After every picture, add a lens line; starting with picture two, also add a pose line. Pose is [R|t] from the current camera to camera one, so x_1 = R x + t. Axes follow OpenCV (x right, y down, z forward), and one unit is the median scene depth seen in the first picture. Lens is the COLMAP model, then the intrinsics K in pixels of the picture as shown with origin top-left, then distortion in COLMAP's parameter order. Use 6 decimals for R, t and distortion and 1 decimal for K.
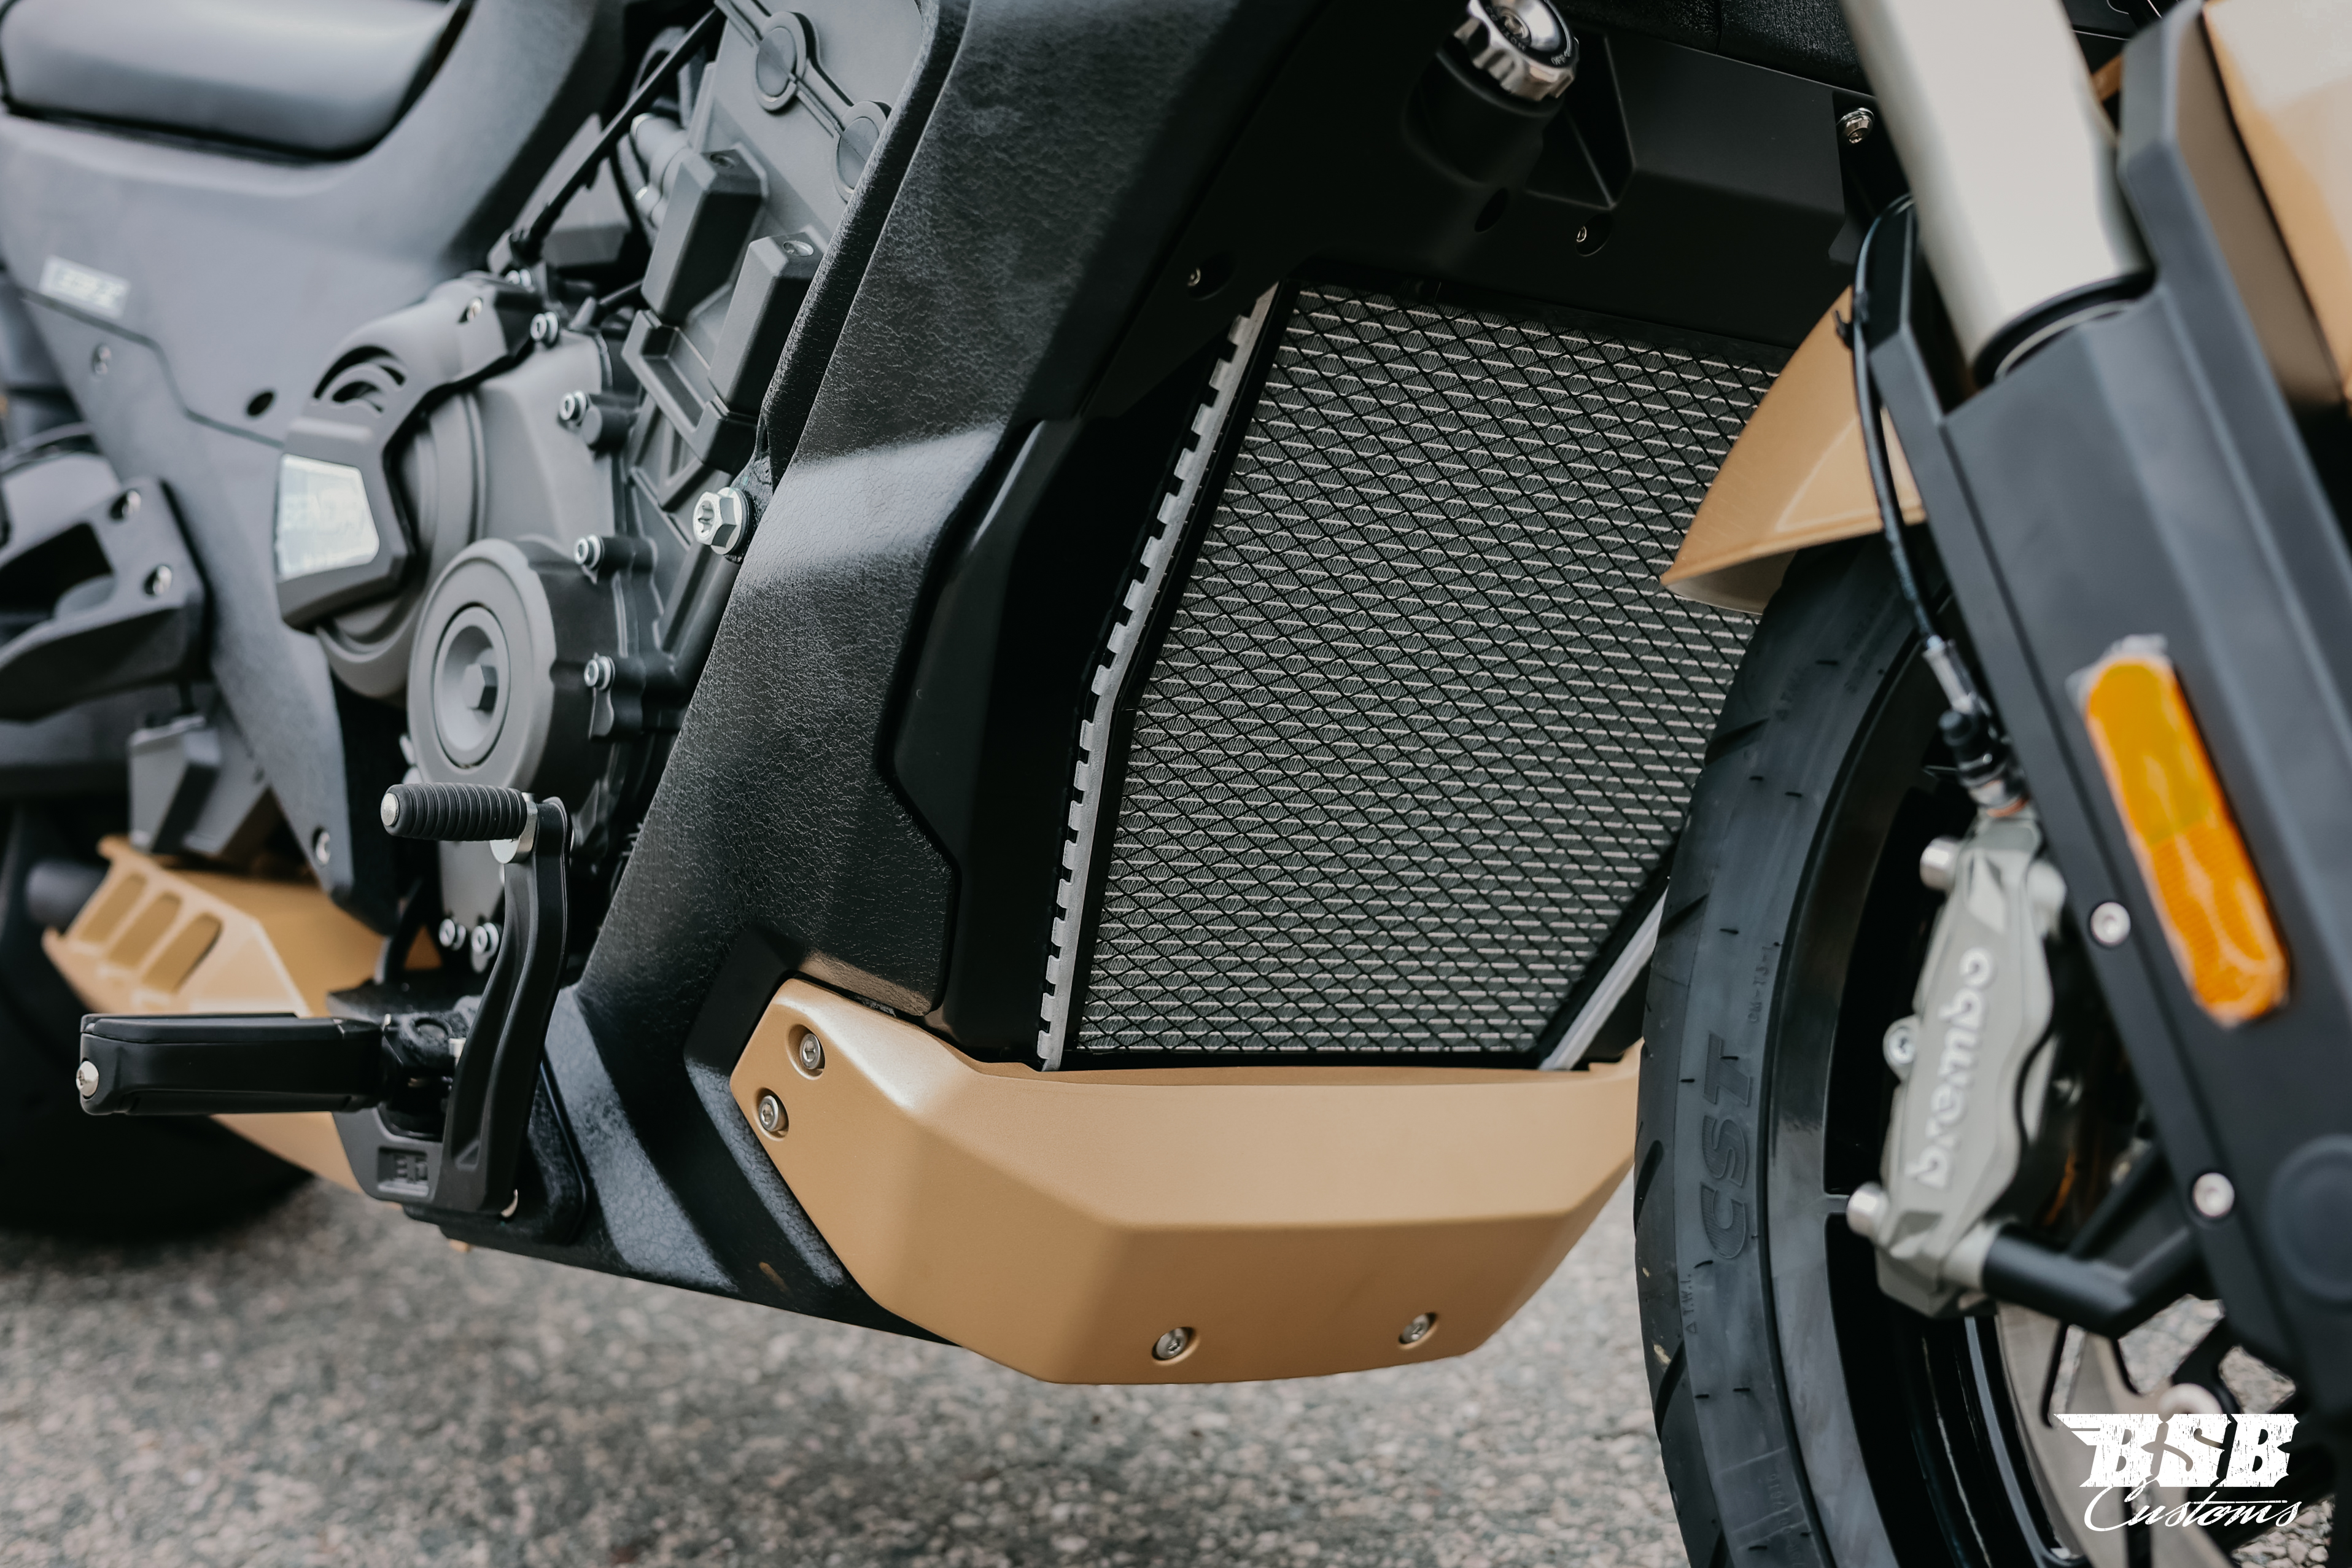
lens RADIAL K [[3287.1, 0, 1201.9], [0, 3287.1, 757.2], [0, 0, 1]] dist [0.006206, -0.073708]
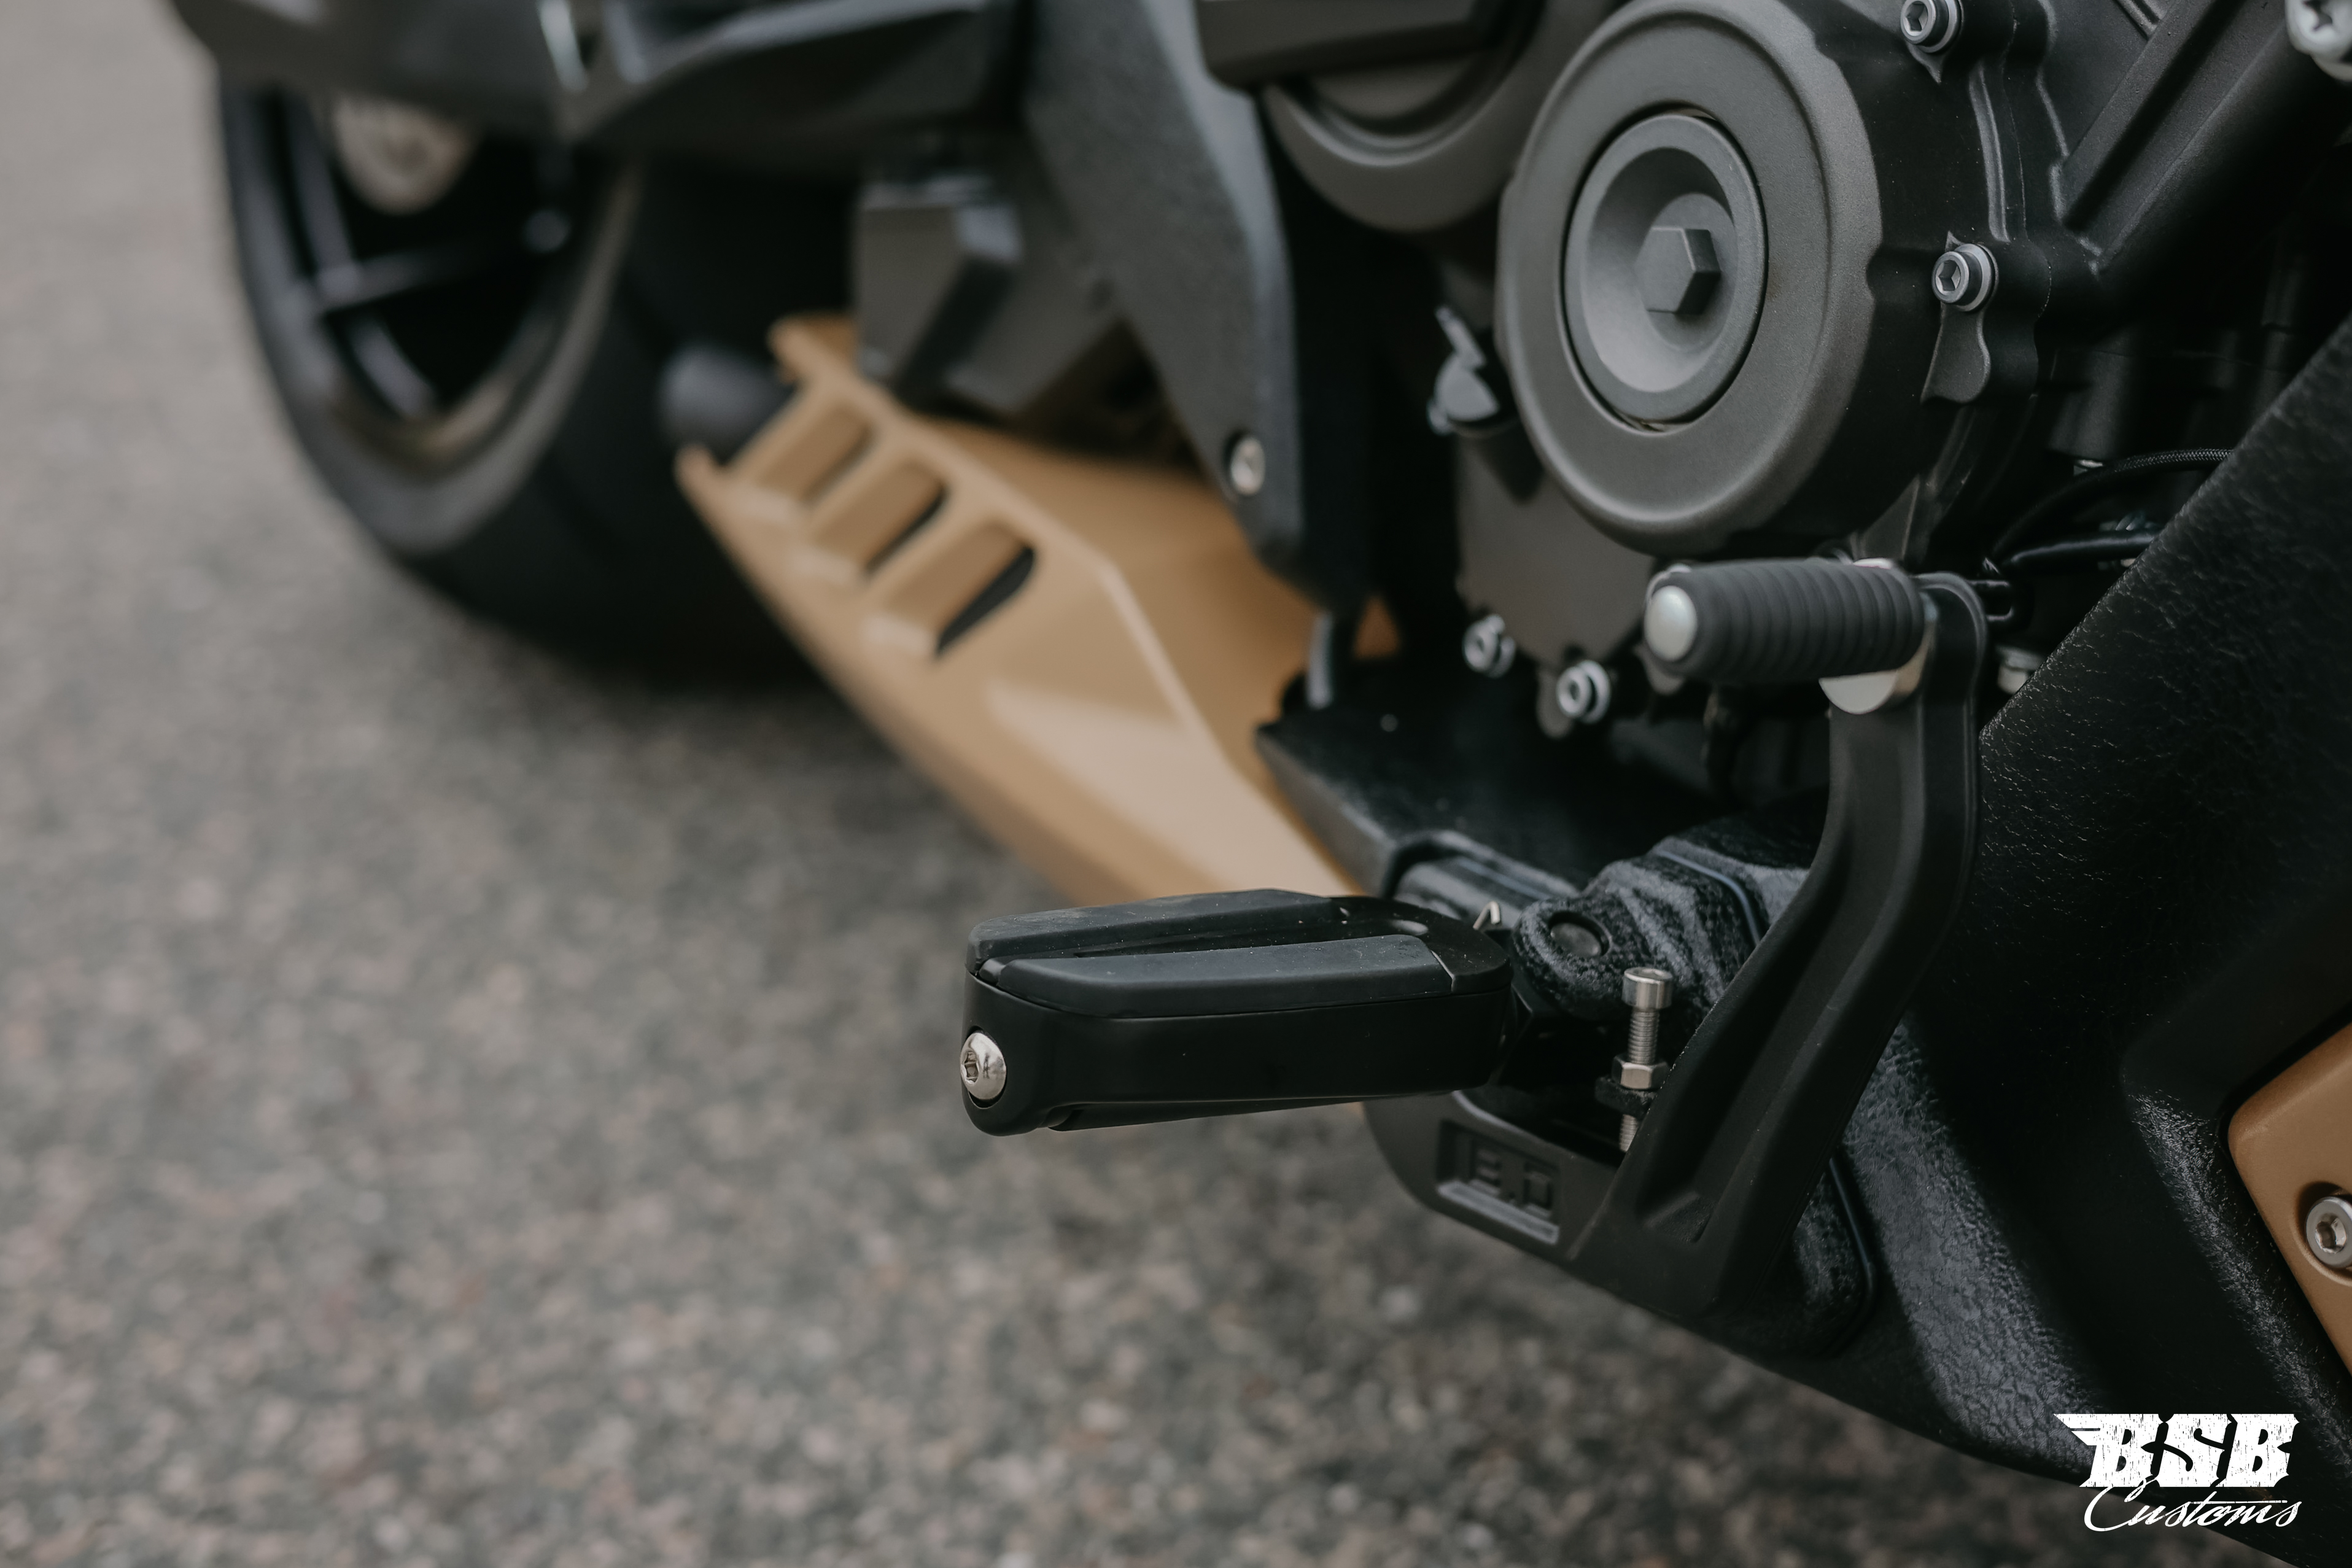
lens RADIAL K [[3516.3, 0, 1140.3], [0, 3516.3, 728.3], [0, 0, 1]] dist [-0.007816, -0.180539]
pose [[0.987466, 0.072046, -0.140427, -0.222747], [-0.041351, 0.976753, 0.210344, -0.064205], [0.152317, -0.201900, 0.967489, 0.443261]]
